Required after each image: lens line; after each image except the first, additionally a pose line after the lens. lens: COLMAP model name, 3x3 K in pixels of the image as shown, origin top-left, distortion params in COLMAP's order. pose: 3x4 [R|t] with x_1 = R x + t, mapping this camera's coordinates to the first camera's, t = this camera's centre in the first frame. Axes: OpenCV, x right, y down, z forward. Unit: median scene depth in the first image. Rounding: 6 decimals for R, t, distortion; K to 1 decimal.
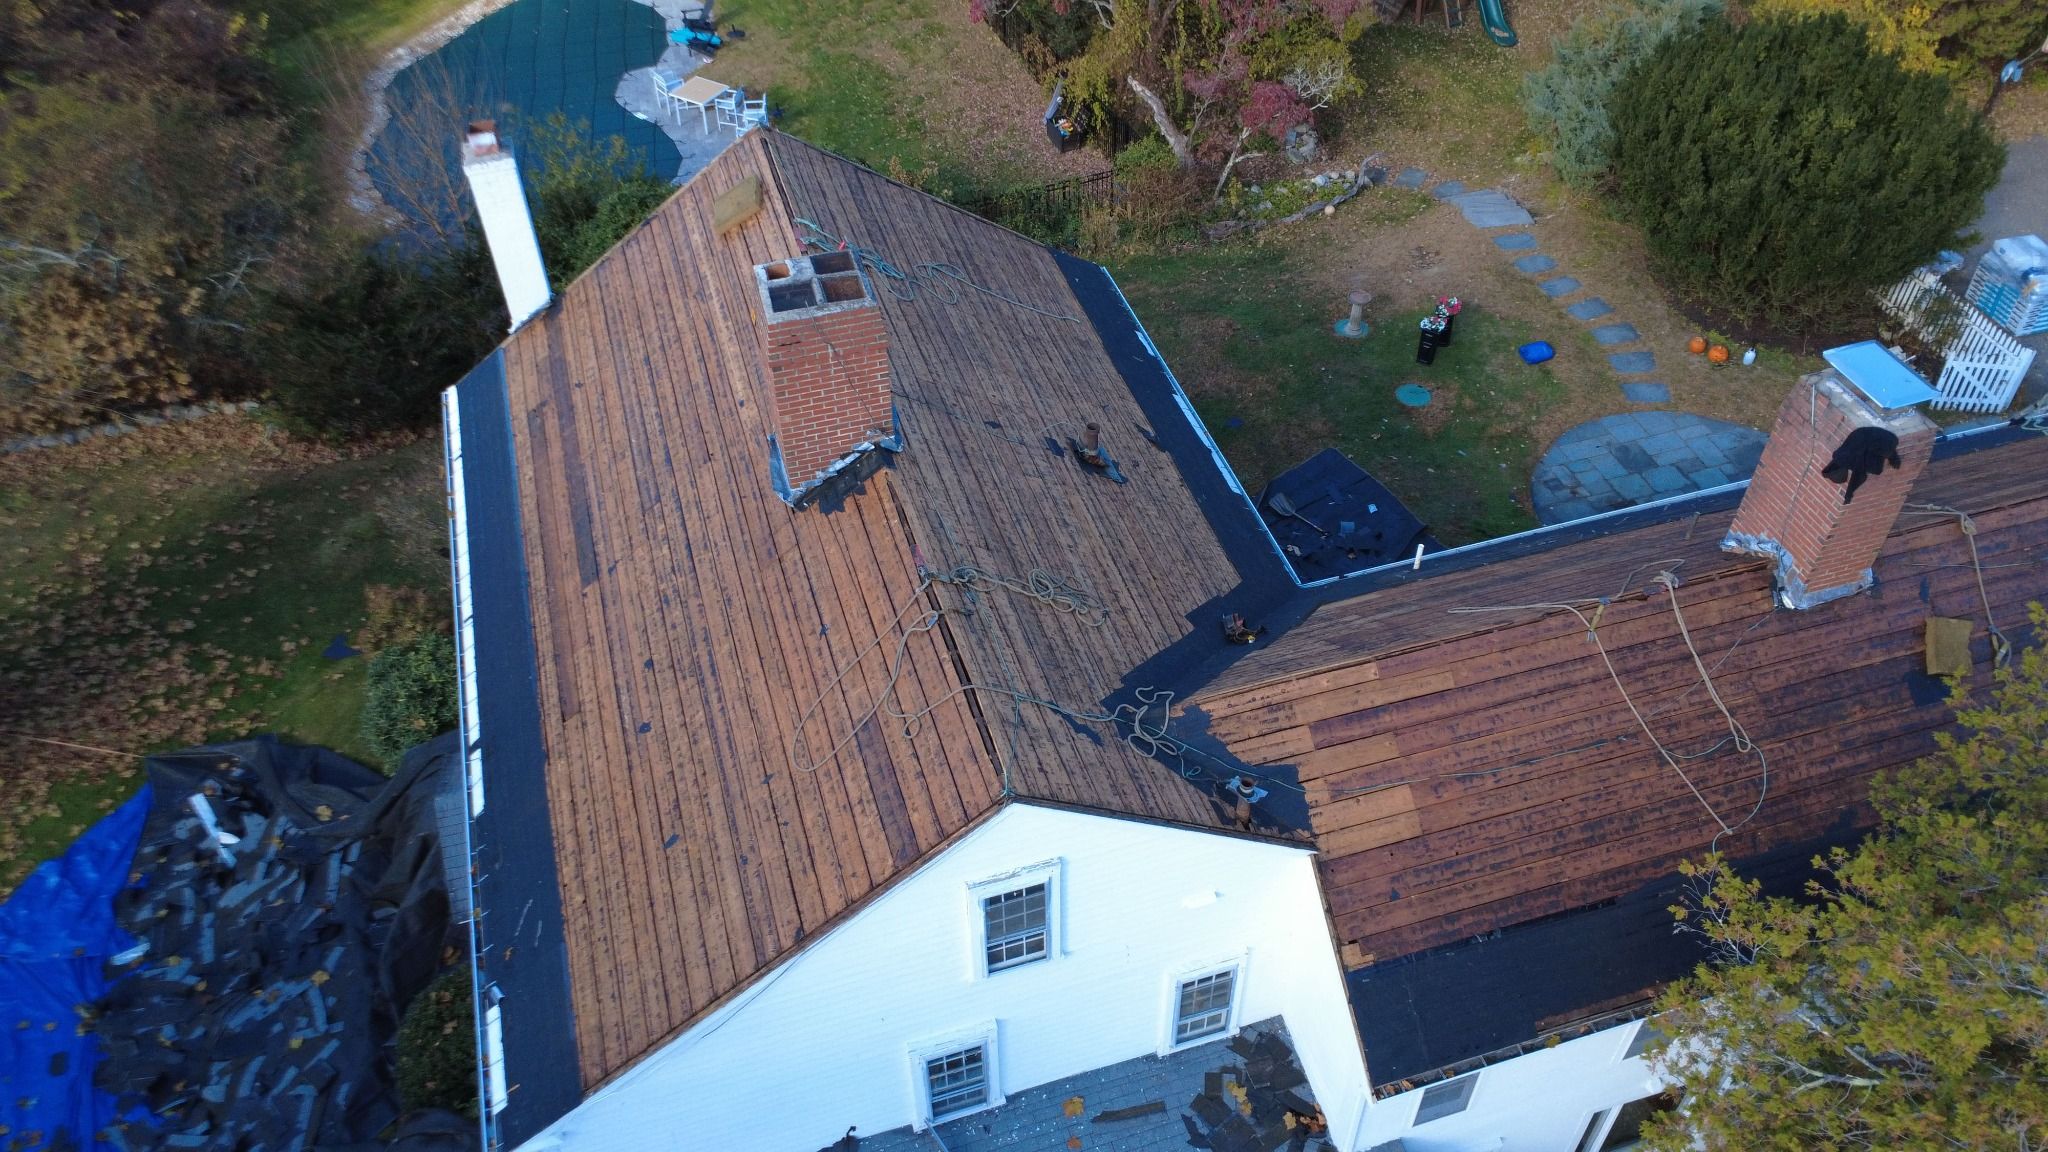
lens RADIAL K [[1536.6, 0, 1010.0], [0, 1536.6, 574.6], [0, 0, 1]] dist [0.002589, -0.000543]
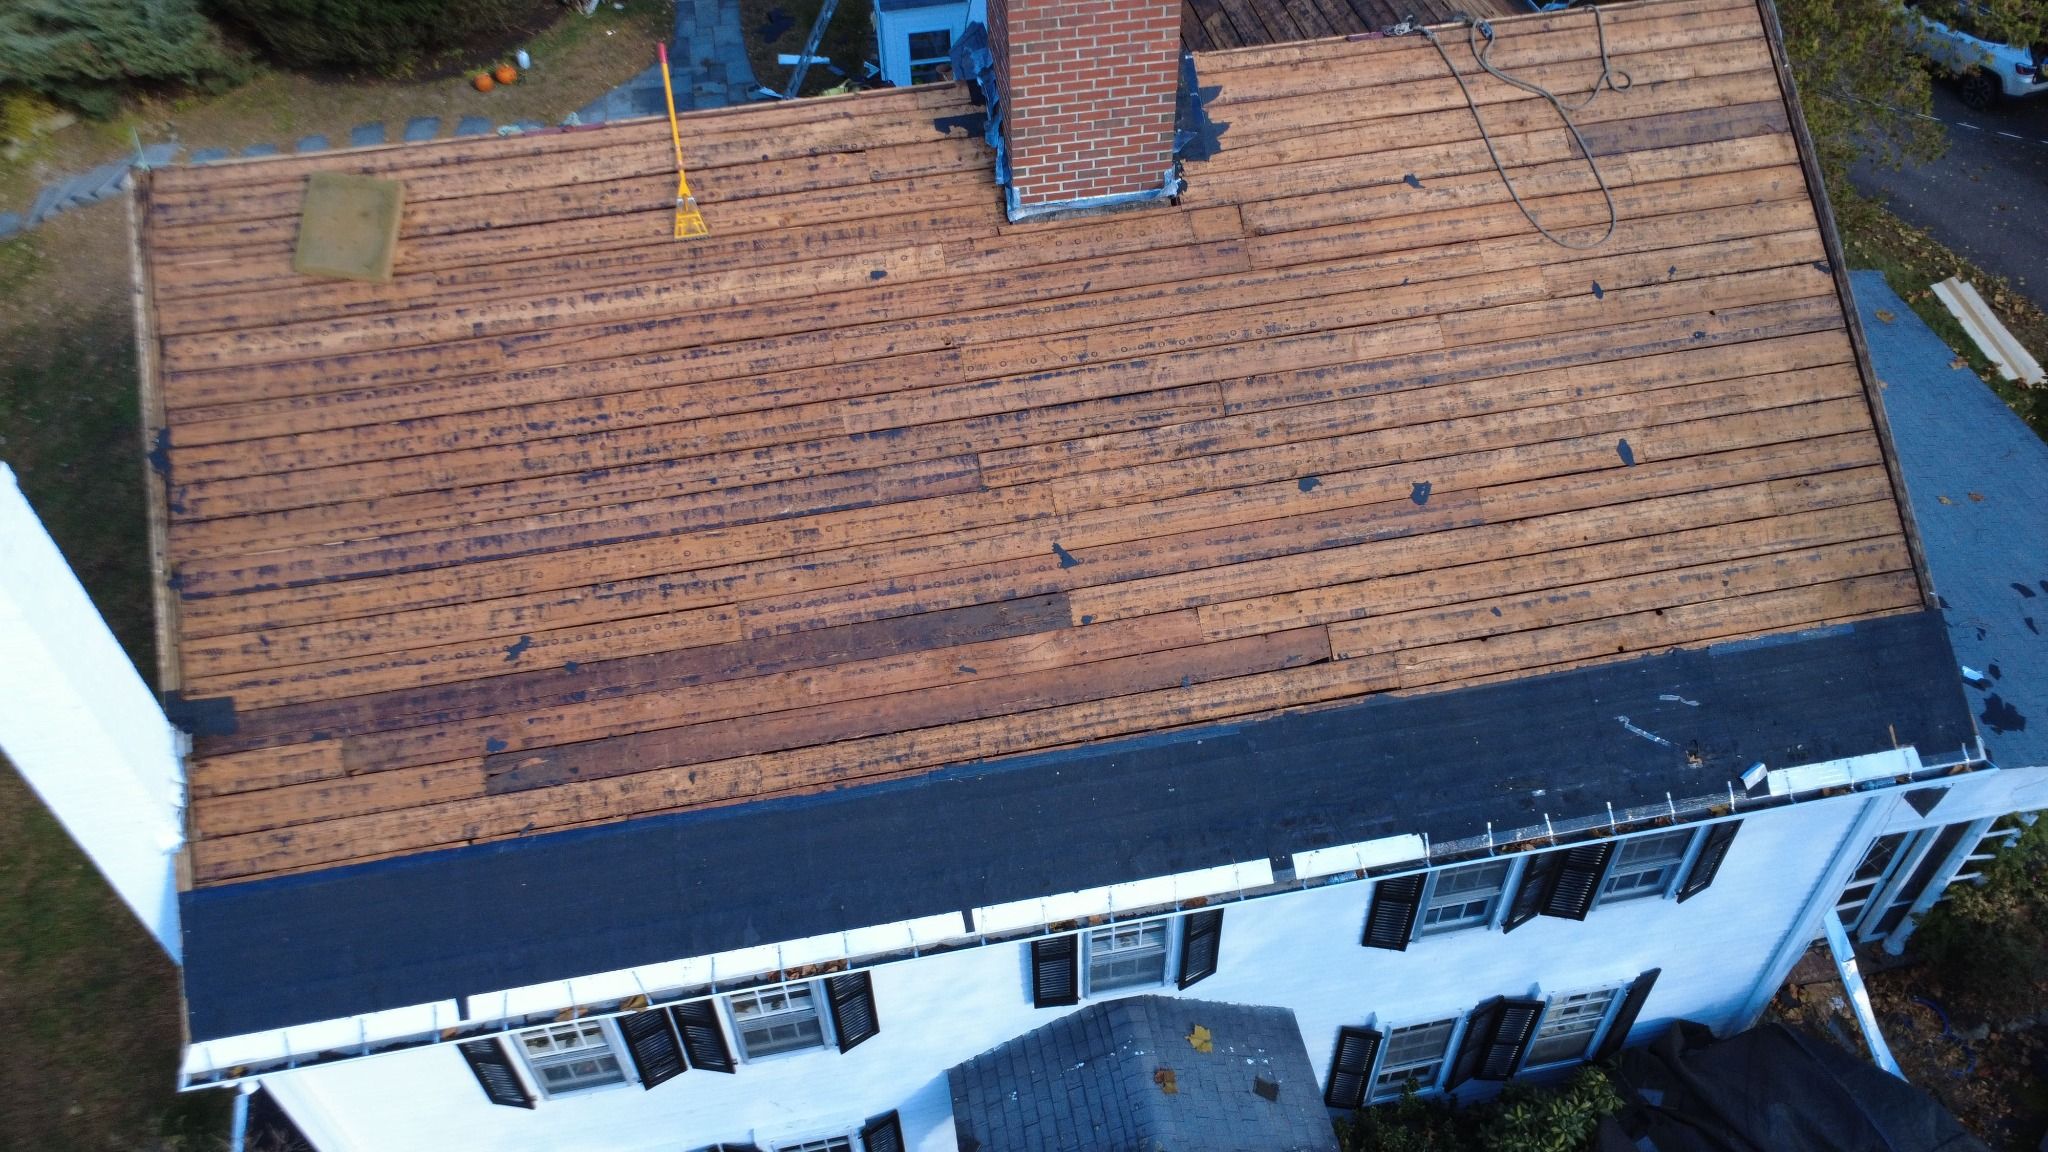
lens RADIAL K [[1538.4, 0, 1010.8], [0, 1538.4, 576.2], [0, 0, 1]] dist [0.000895, -0.002254]
pose [[0.114742, -0.695688, 0.709121, -0.598250], [0.714980, 0.553415, 0.427241, -0.234429], [-0.689665, 0.457985, 0.560903, 0.593655]]
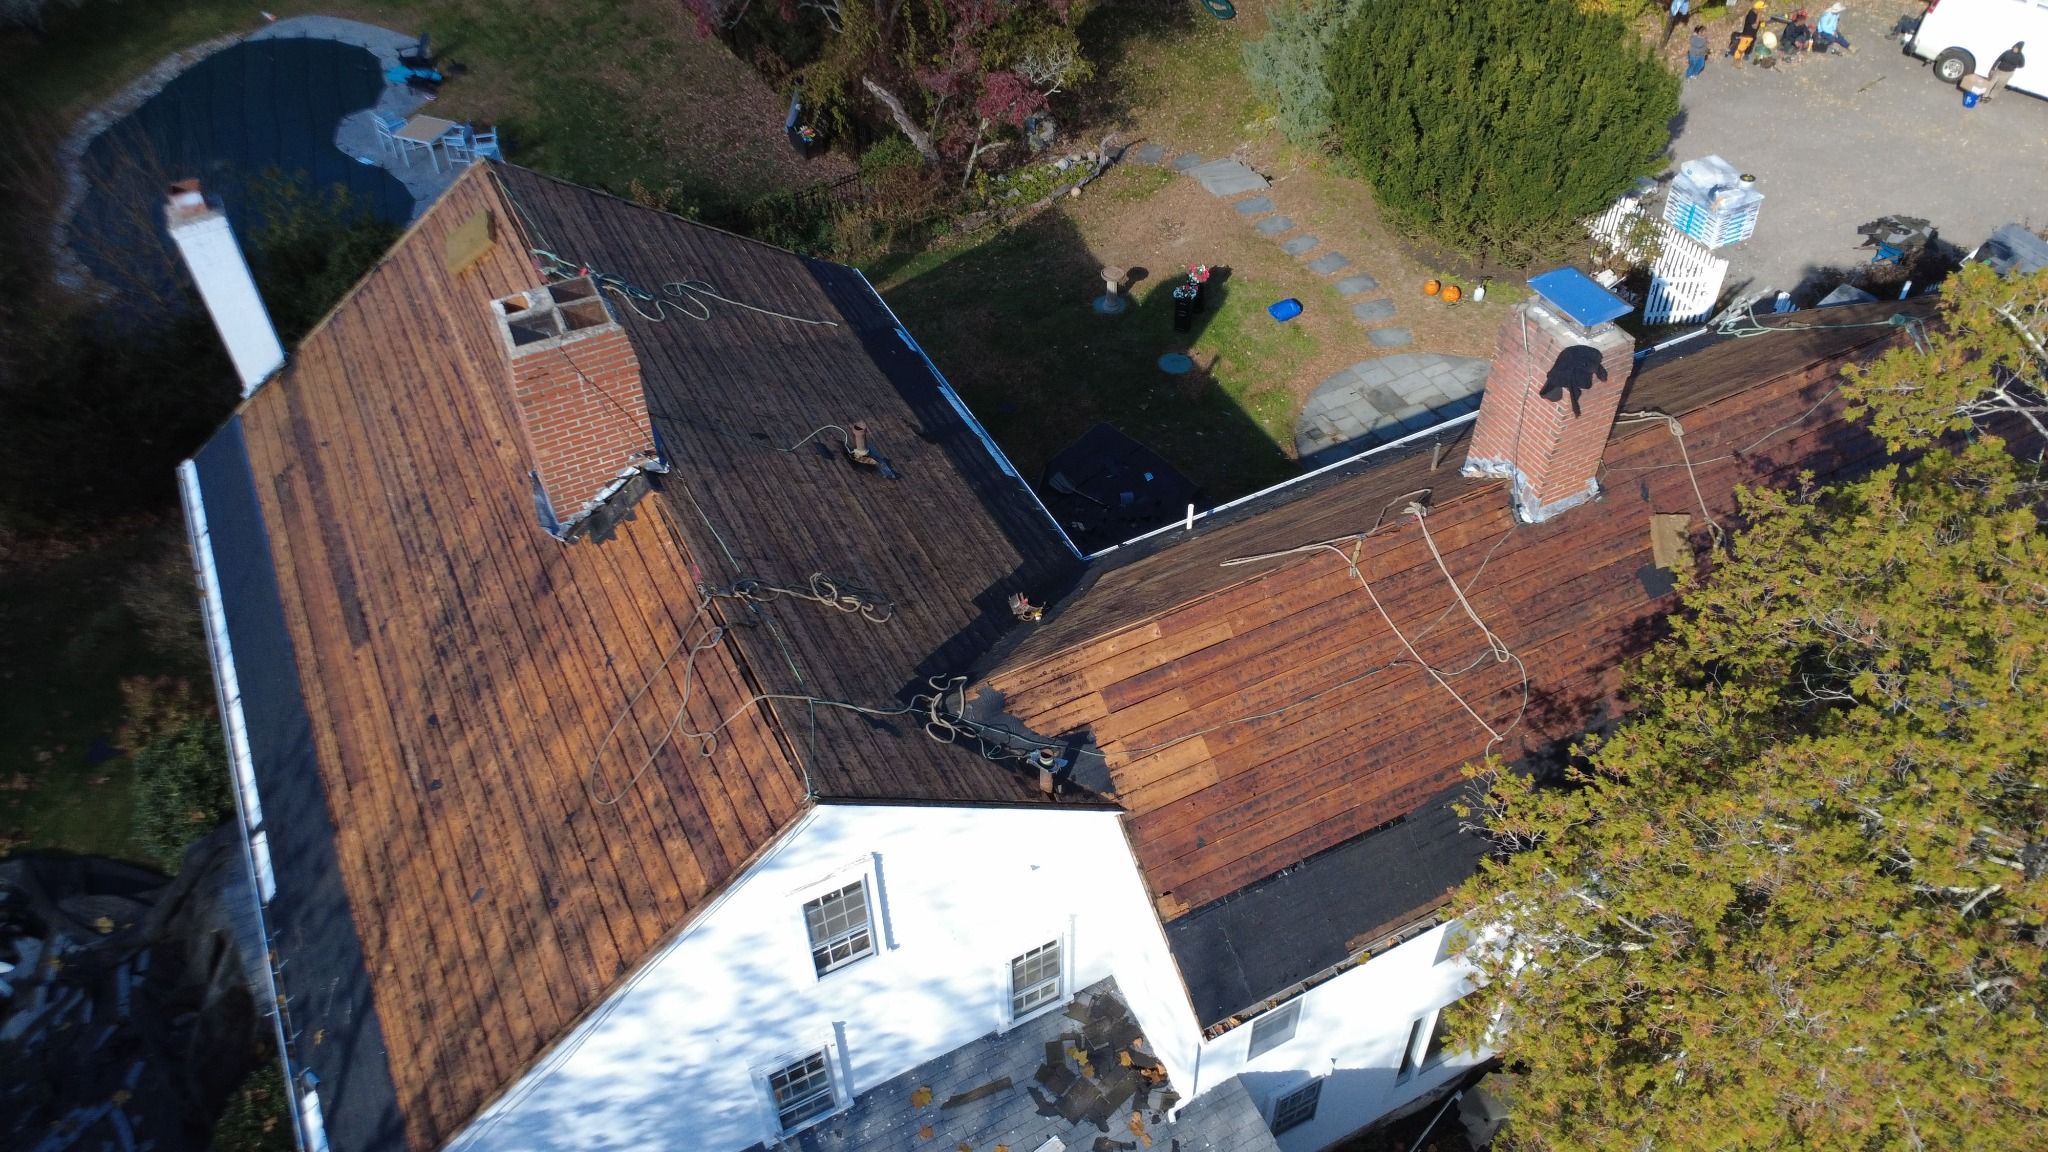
lens RADIAL K [[1538.4, 0, 1010.8], [0, 1538.4, 576.2], [0, 0, 1]] dist [0.000895, -0.002254]
pose [[0.984453, -0.123398, 0.124998, 0.011976], [0.123376, 0.992328, 0.007945, 0.004569], [-0.125019, 0.007600, 0.992125, -0.010486]]
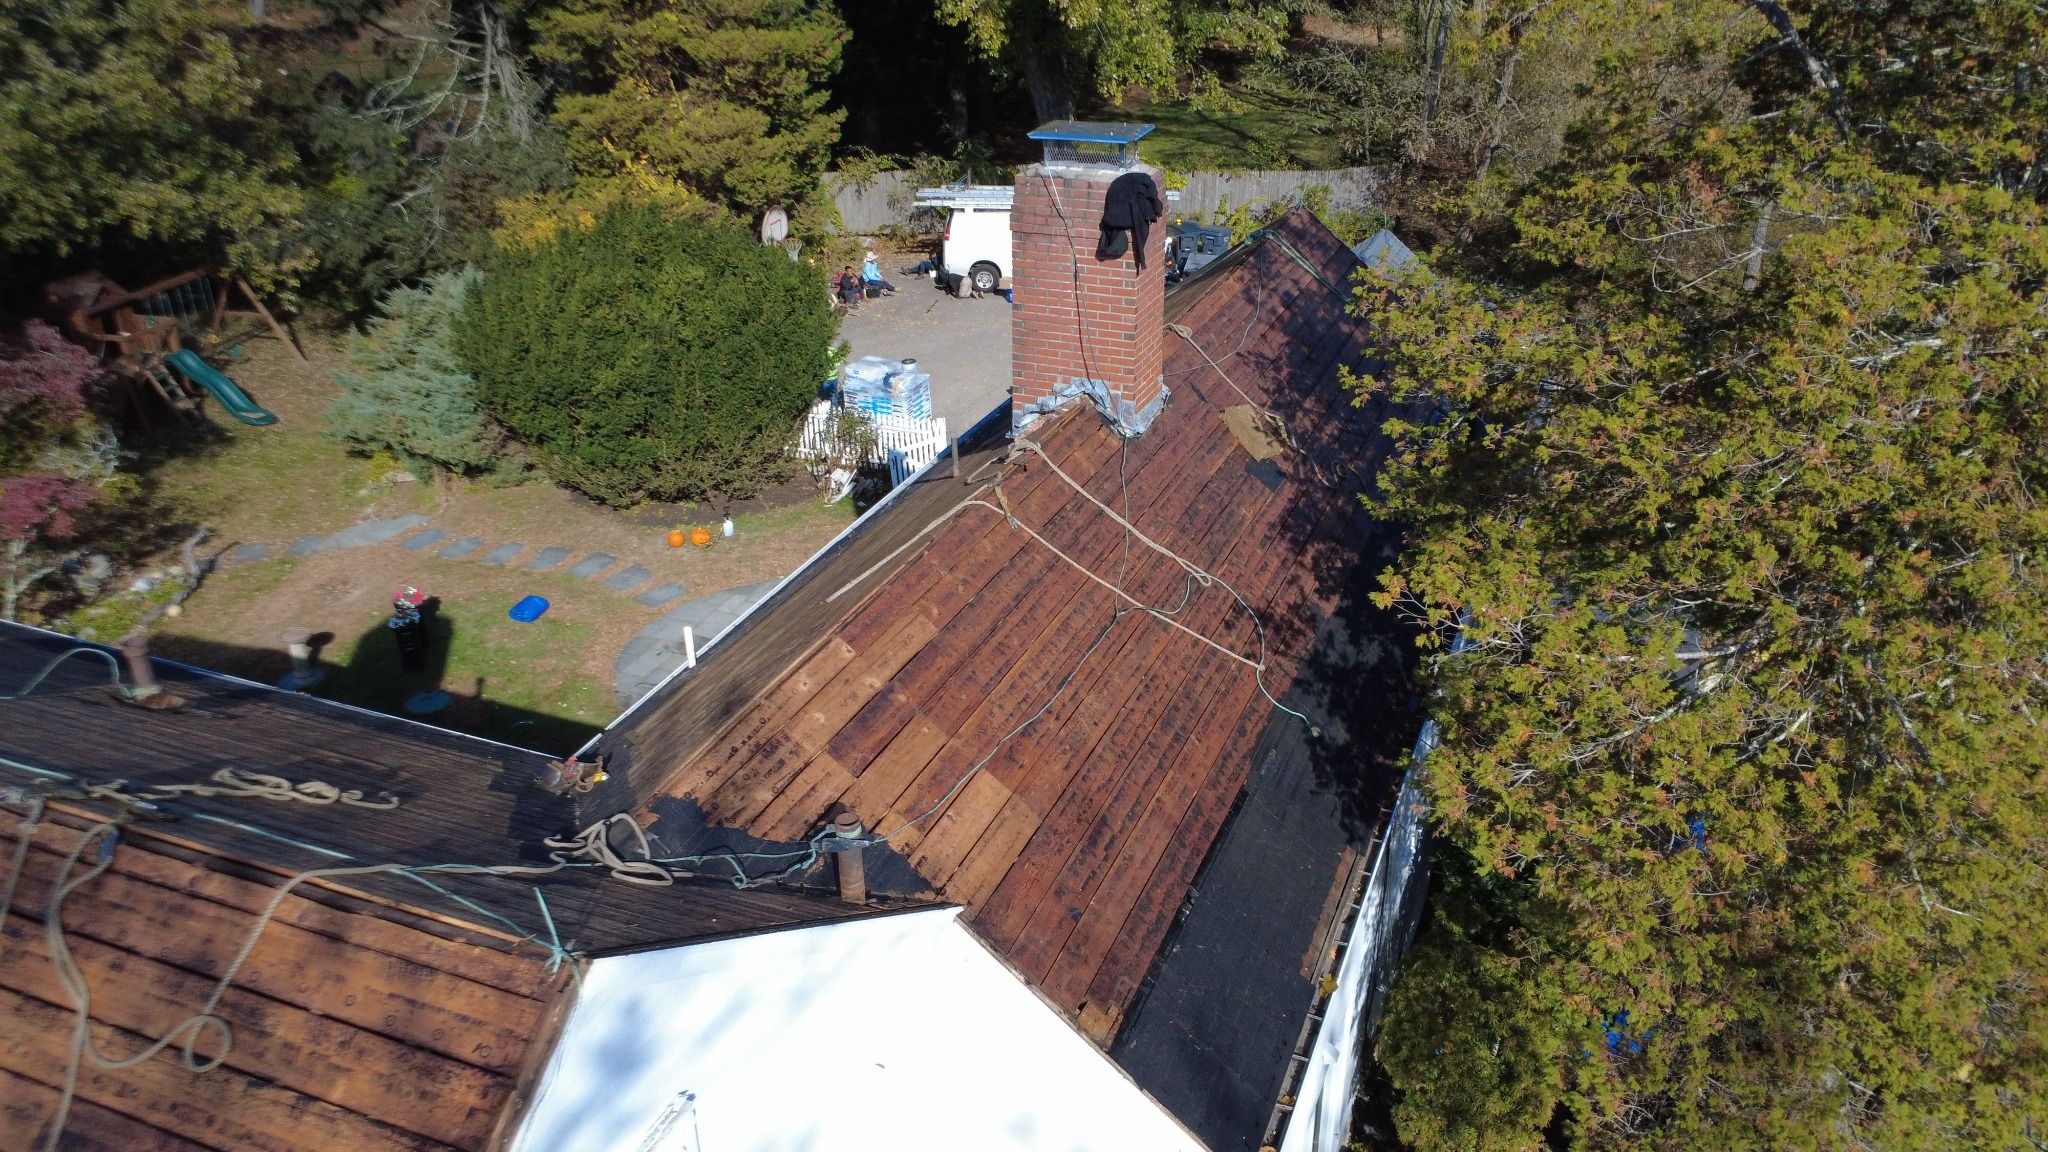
lens RADIAL K [[1554.0, 0, 1012.0], [0, 1554.0, 557.6], [0, 0, 1]] dist [-0.004151, -0.002854]
pose [[0.637324, -0.327736, 0.697429, -0.116893], [0.542622, 0.833491, -0.104184, 0.101326], [-0.547156, 0.444840, 0.709040, 0.361280]]
